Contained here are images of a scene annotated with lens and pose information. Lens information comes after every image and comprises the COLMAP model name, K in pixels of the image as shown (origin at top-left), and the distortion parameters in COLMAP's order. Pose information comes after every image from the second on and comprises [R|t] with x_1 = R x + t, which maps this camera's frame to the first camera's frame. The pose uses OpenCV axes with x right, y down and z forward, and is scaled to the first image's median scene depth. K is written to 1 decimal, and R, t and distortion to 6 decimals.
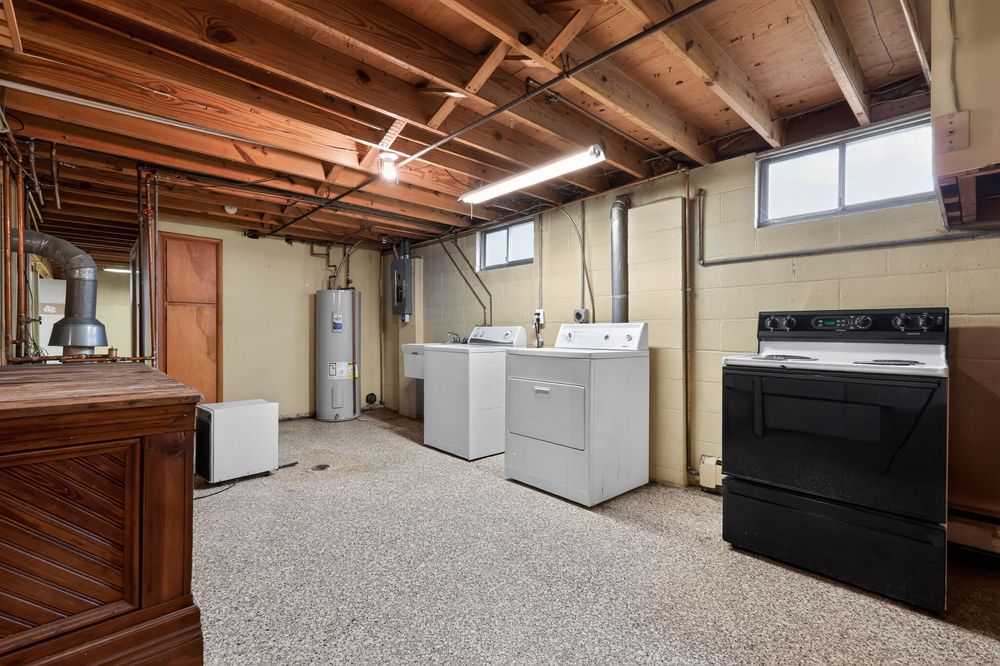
lens RADIAL K [[435.8, 0, 508.2], [0, 435.8, 332.3], [0, 0, 1]] dist [0.001481, 0.000179]
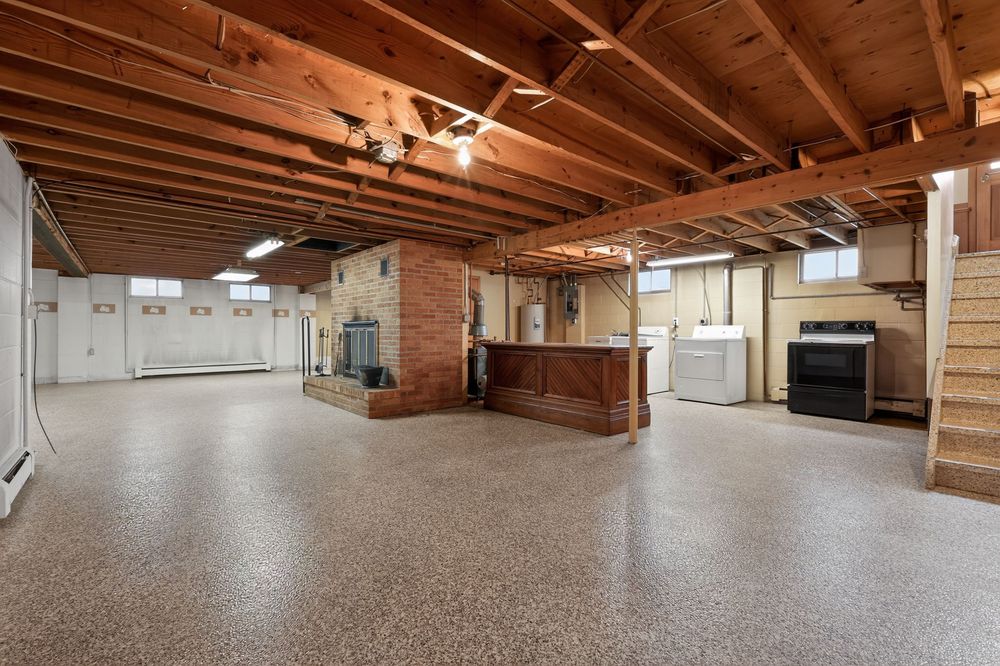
lens RADIAL K [[435.4, 0, 501.1], [0, 435.4, 330.7], [0, 0, 1]] dist [0.002640, 0.000544]
pose [[0.998946, 0.001907, -0.045866, -0.786892], [-0.001853, 0.999998, 0.001210, 0.003925], [0.045868, -0.001124, 0.998947, -1.204366]]
